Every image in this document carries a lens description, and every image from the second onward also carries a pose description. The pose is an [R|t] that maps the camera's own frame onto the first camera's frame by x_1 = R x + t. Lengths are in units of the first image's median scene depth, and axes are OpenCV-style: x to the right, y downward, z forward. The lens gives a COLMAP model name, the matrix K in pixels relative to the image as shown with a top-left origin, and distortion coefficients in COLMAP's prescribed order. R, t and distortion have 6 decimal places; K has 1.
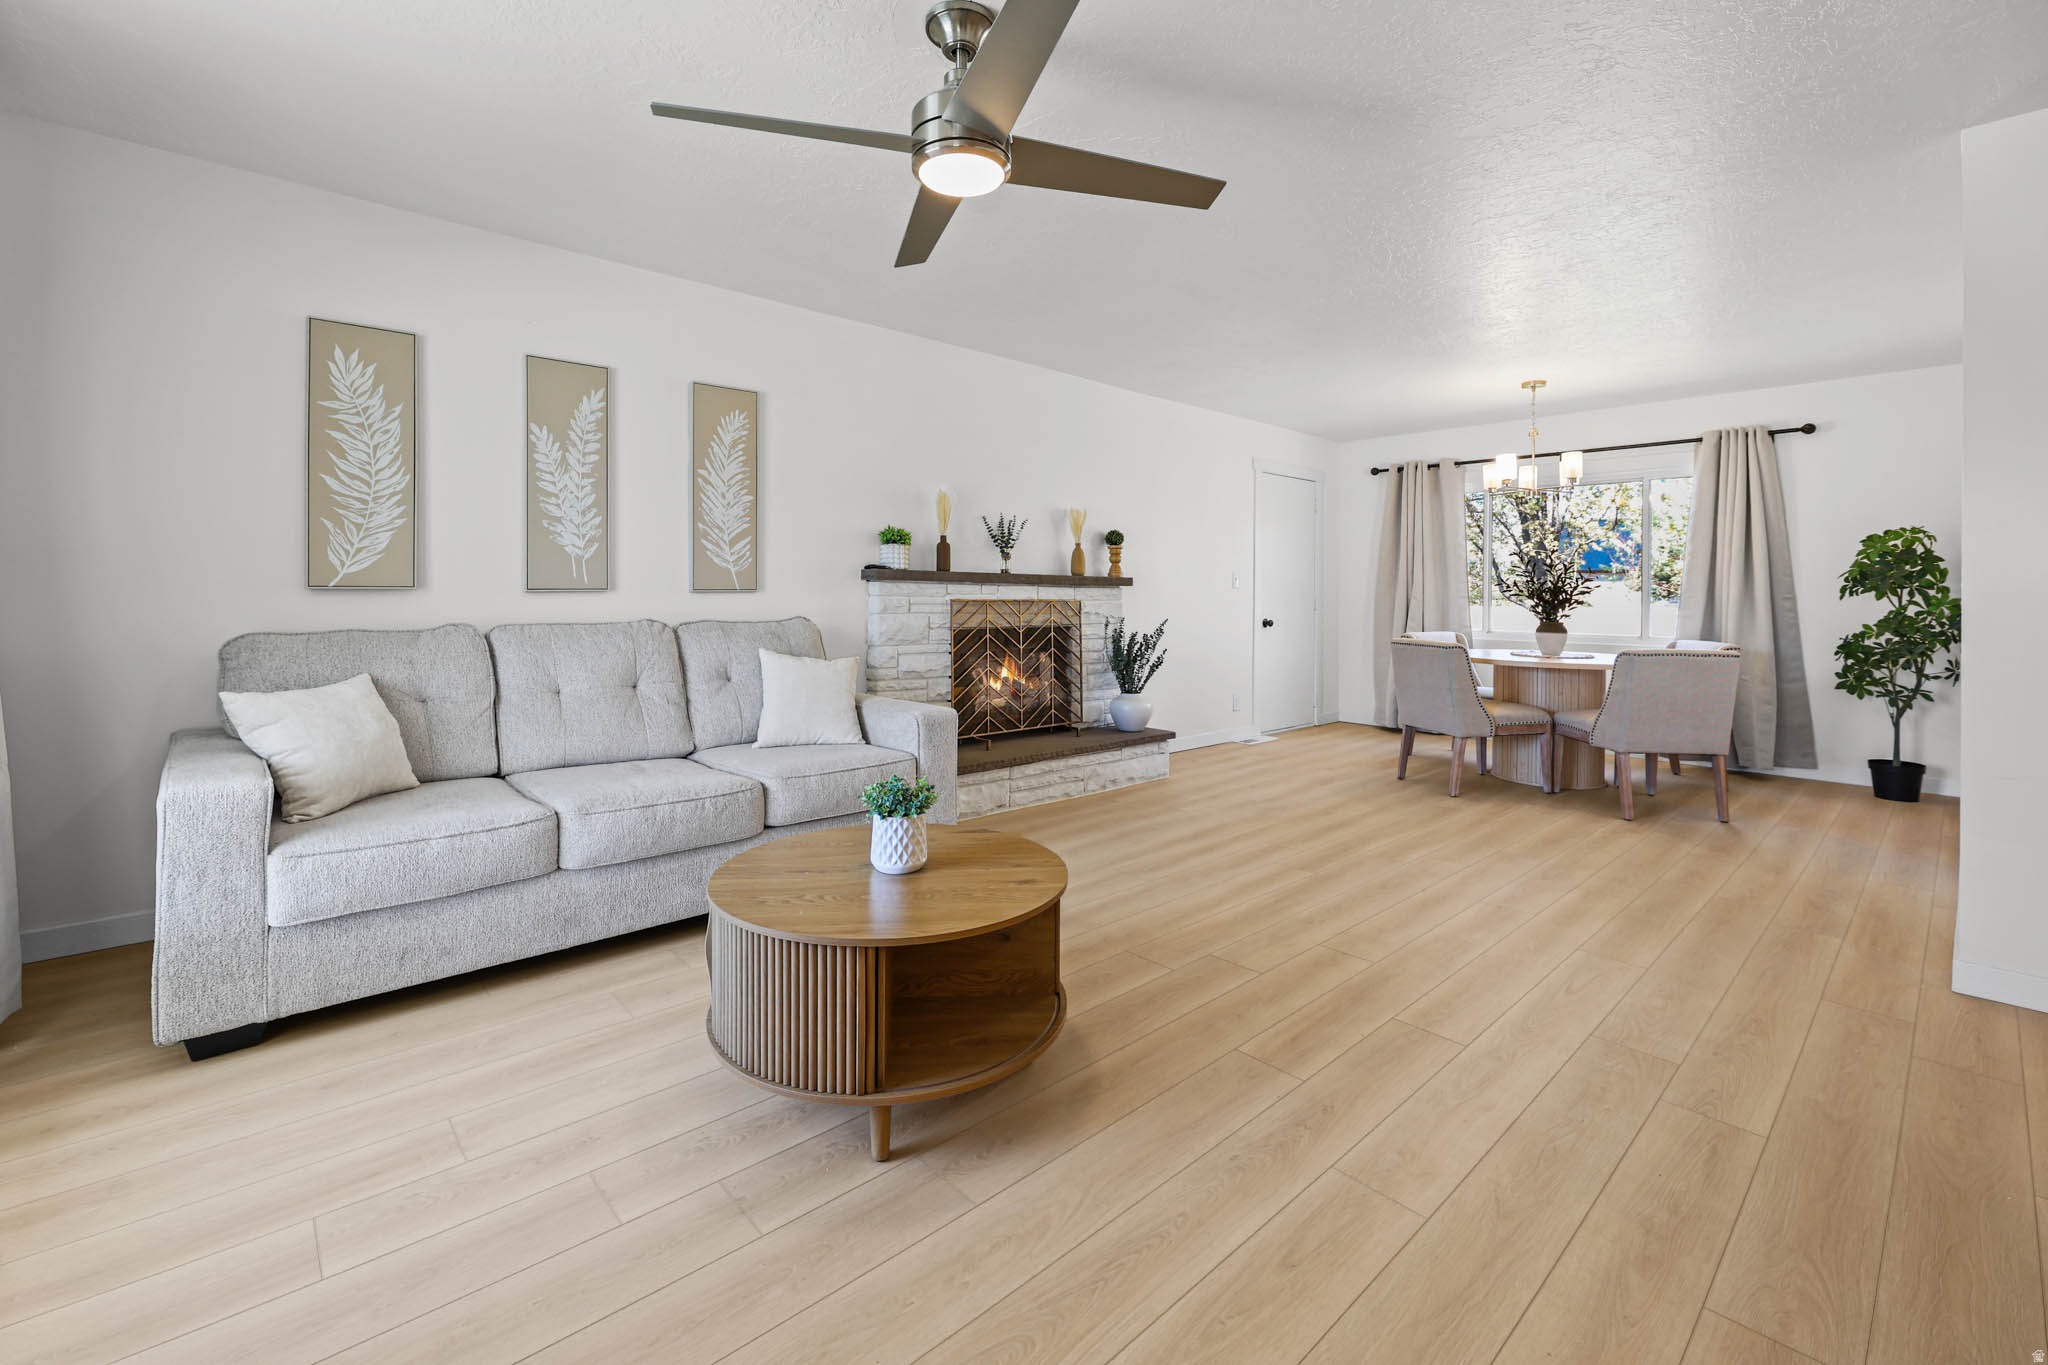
lens RADIAL K [[858.6, 0, 1019.9], [0, 858.6, 593.2], [0, 0, 1]] dist [-0.001582, -0.000266]
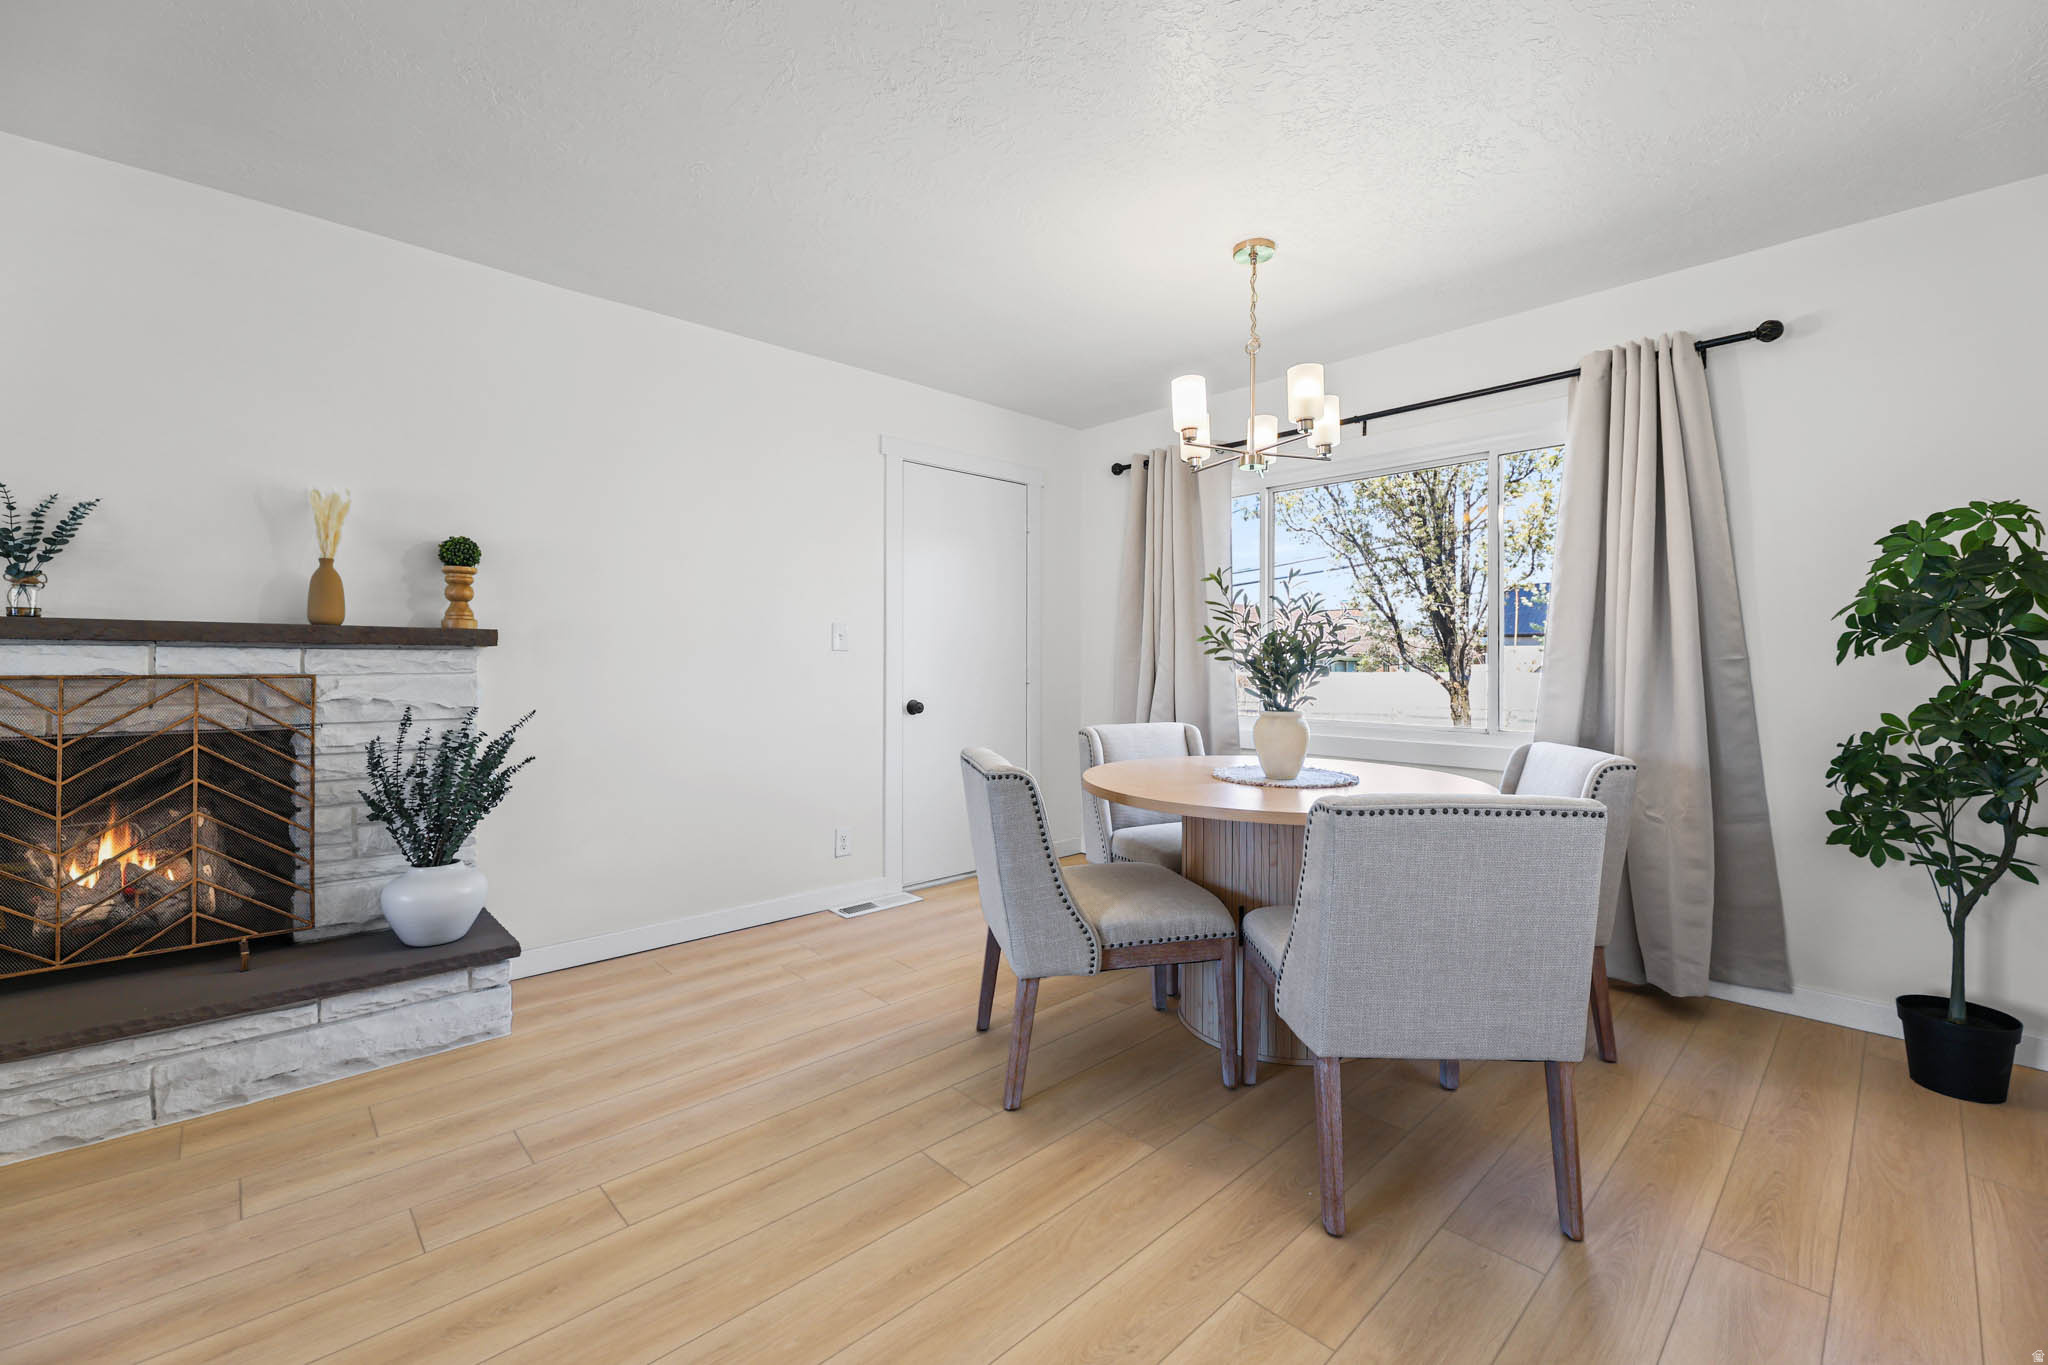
lens RADIAL K [[900.7, 0, 997.2], [0, 900.7, 657.2], [0, 0, 1]] dist [-0.001689, -0.000882]
pose [[0.999346, -0.006418, 0.035597, 0.473811], [0.006579, 0.999969, -0.004407, 0.003162], [-0.035568, 0.004638, 0.999357, 0.519127]]
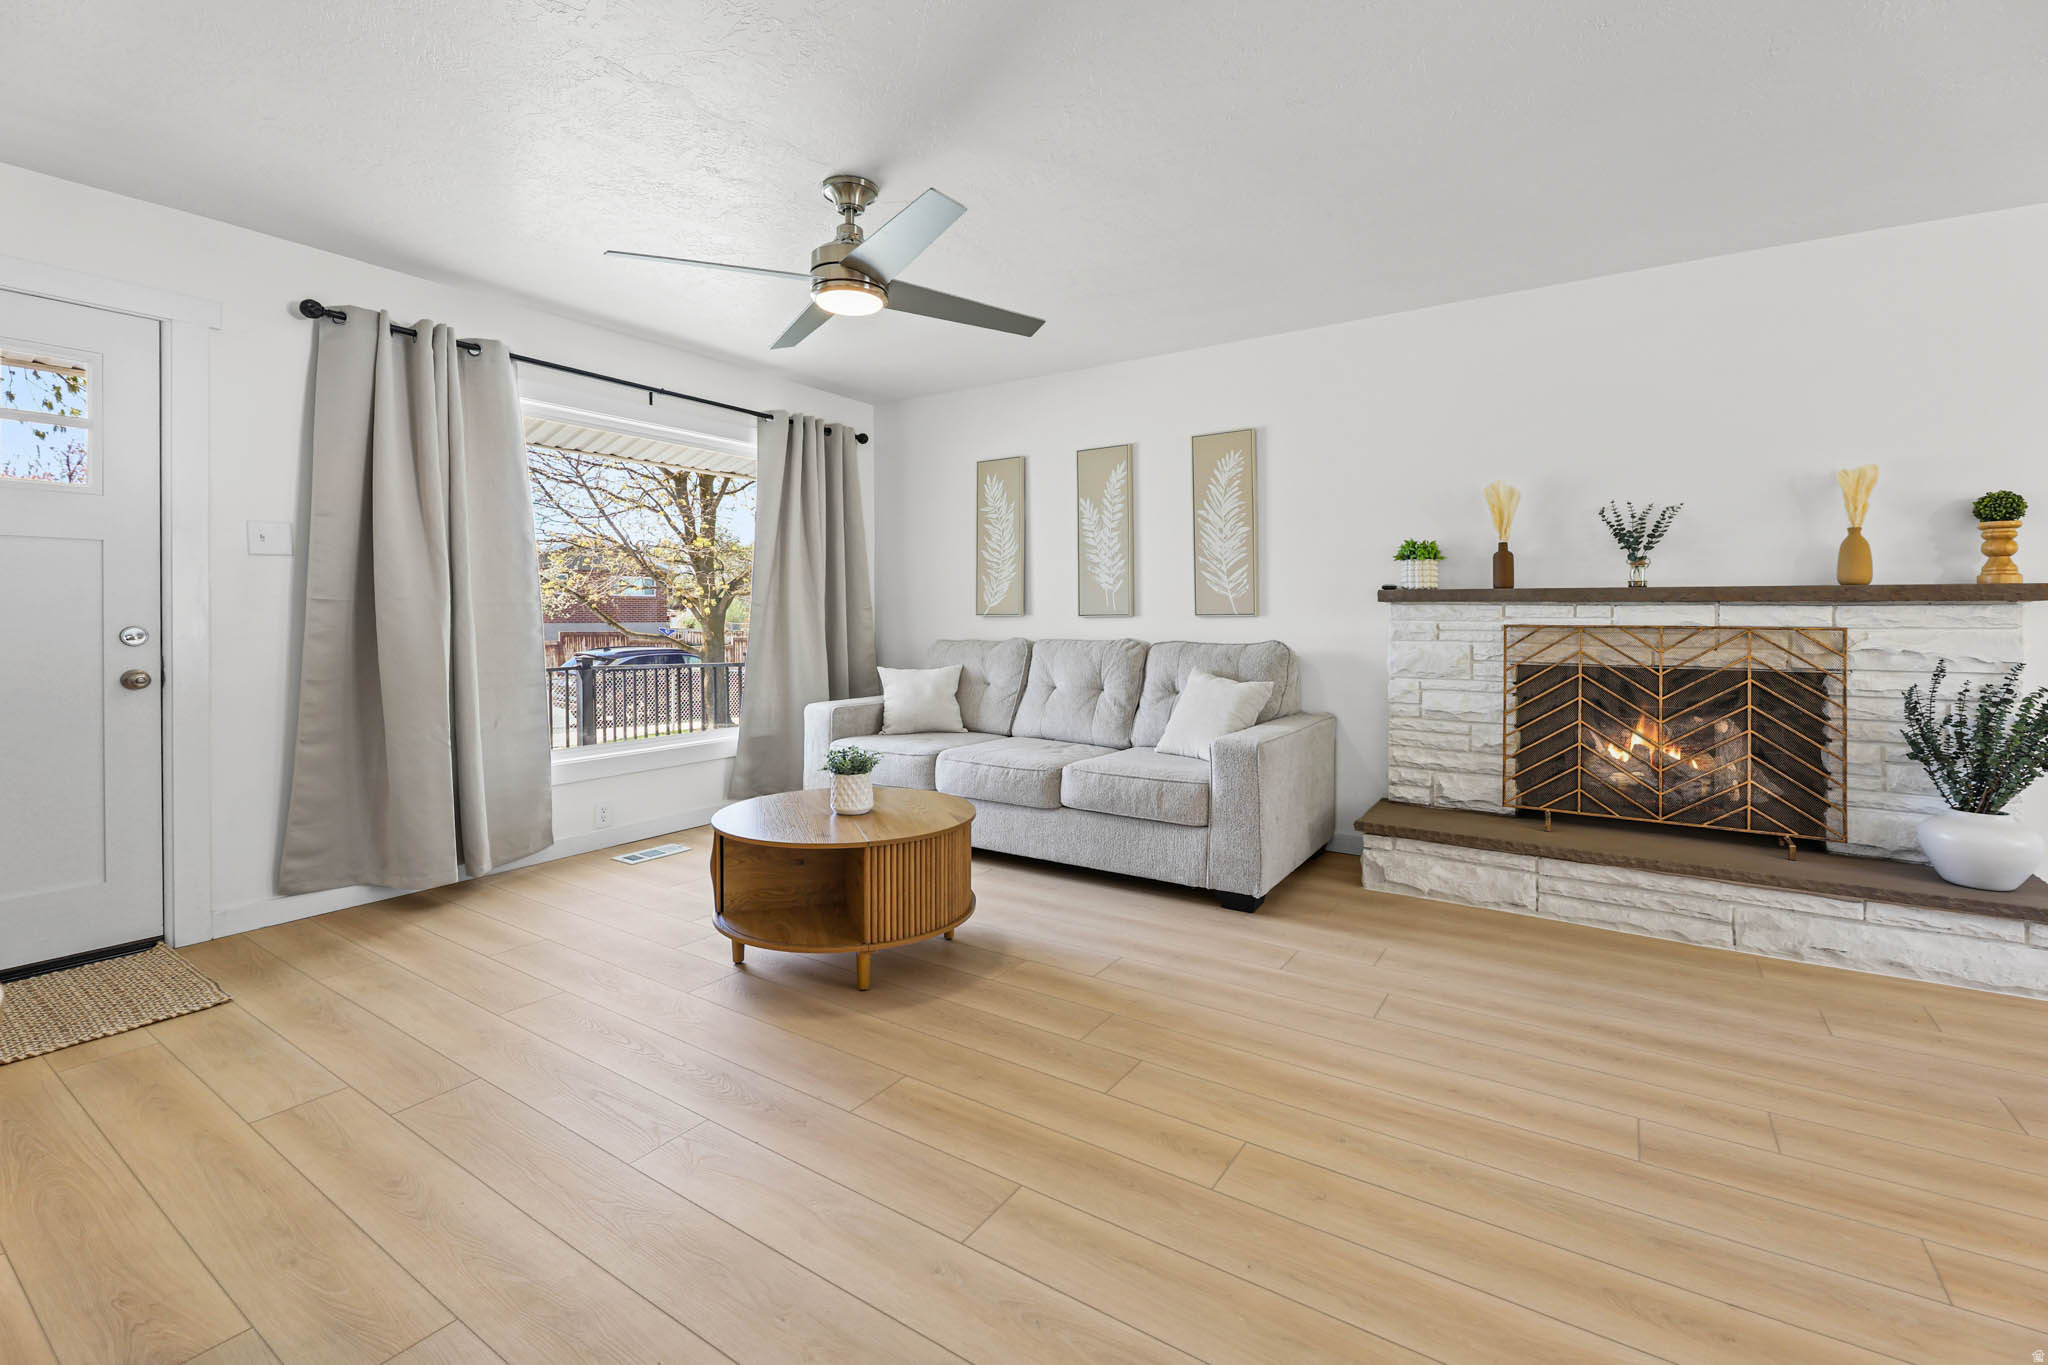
lens RADIAL K [[847.6, 0, 1027.7], [0, 847.6, 618.9], [0, 0, 1]] dist [-0.000290, -0.002921]
pose [[0.276792, -0.004488, -0.960919, 0.496852], [0.000217, 0.999989, -0.004608, 0.005020], [0.960930, 0.001067, 0.276790, 0.350887]]
